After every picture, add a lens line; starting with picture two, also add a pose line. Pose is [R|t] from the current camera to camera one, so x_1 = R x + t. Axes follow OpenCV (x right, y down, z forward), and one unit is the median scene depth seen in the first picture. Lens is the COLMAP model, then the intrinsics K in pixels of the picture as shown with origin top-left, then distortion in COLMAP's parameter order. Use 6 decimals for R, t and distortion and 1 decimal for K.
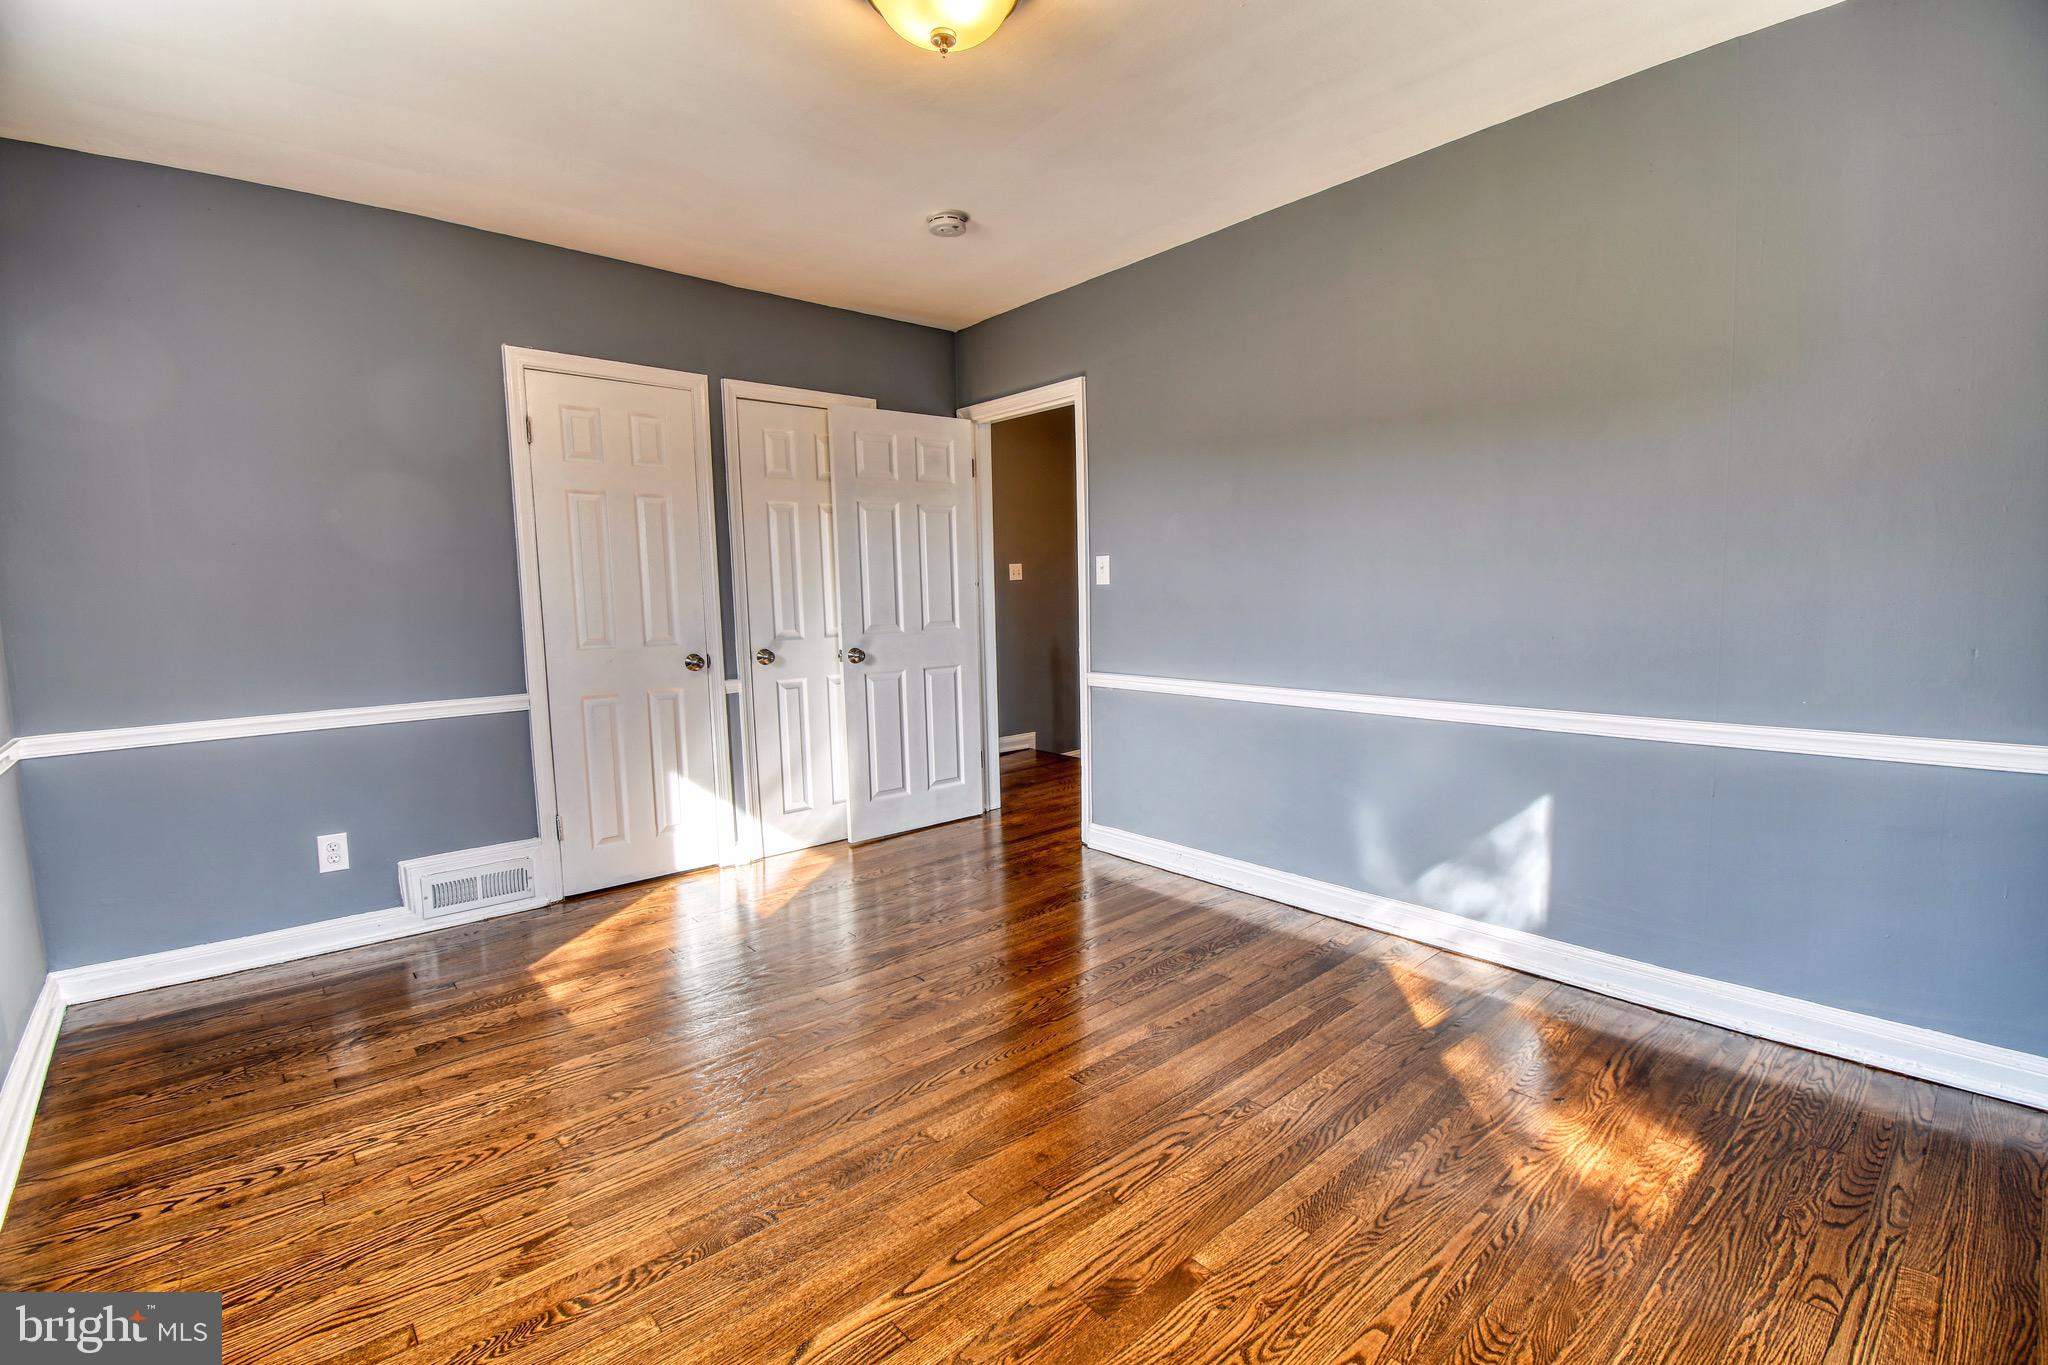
lens RADIAL K [[901.6, 0, 1026.8], [0, 901.6, 677.3], [0, 0, 1]] dist [0.020797, -0.026216]
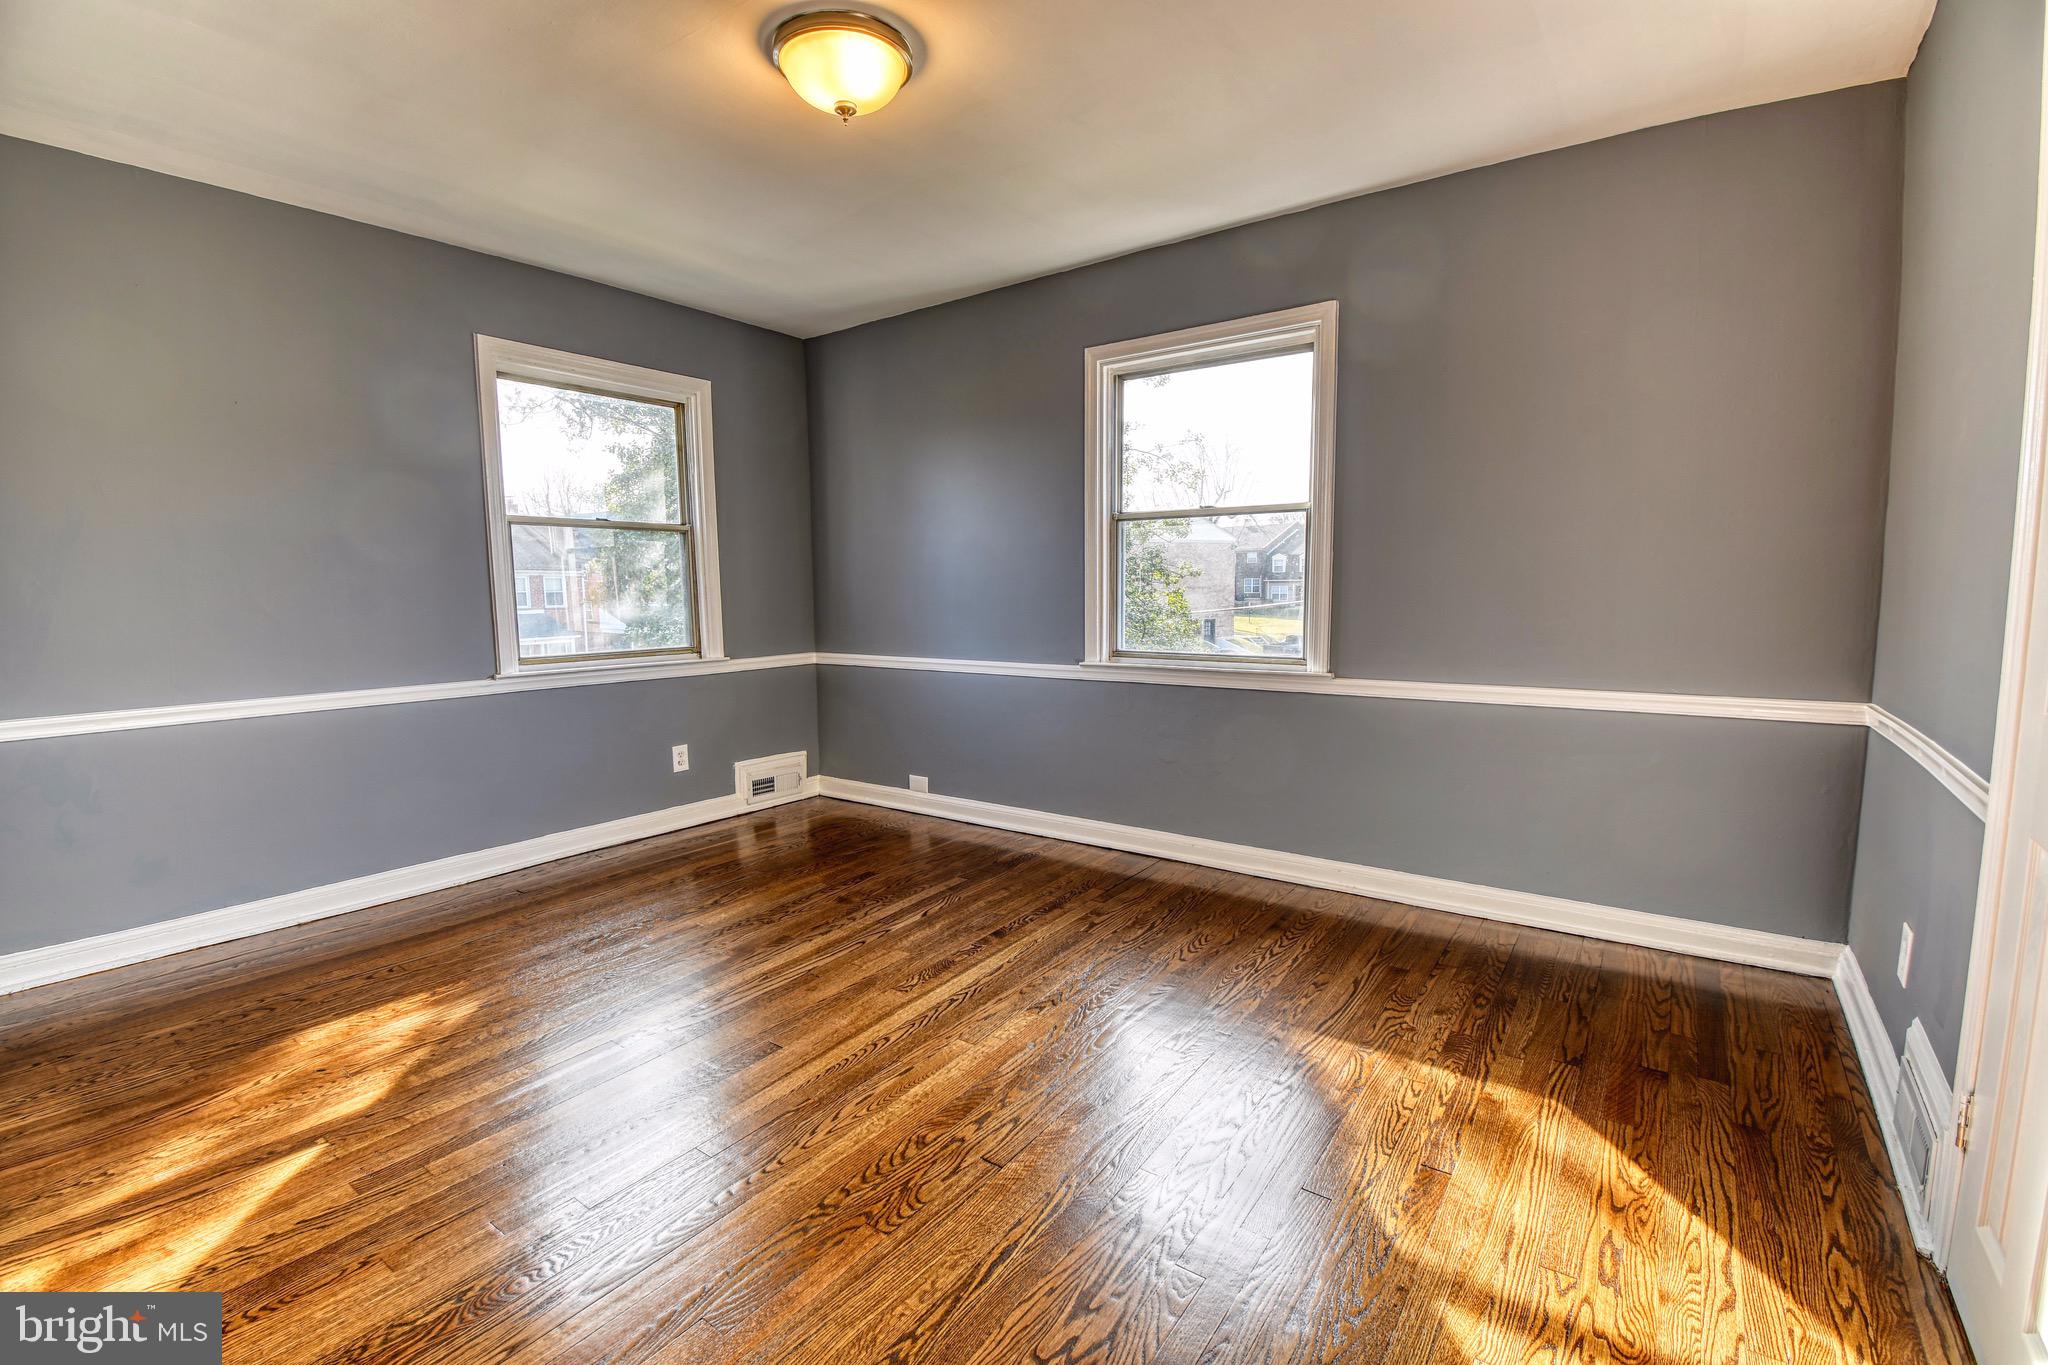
lens RADIAL K [[901.6, 0, 1026.8], [0, 901.6, 677.3], [0, 0, 1]] dist [0.020797, -0.026216]
pose [[-0.974446, 0.054814, -0.217831, -0.025078], [0.011723, 0.980857, 0.194376, -0.191142], [0.224315, 0.186855, -0.956435, 2.075858]]
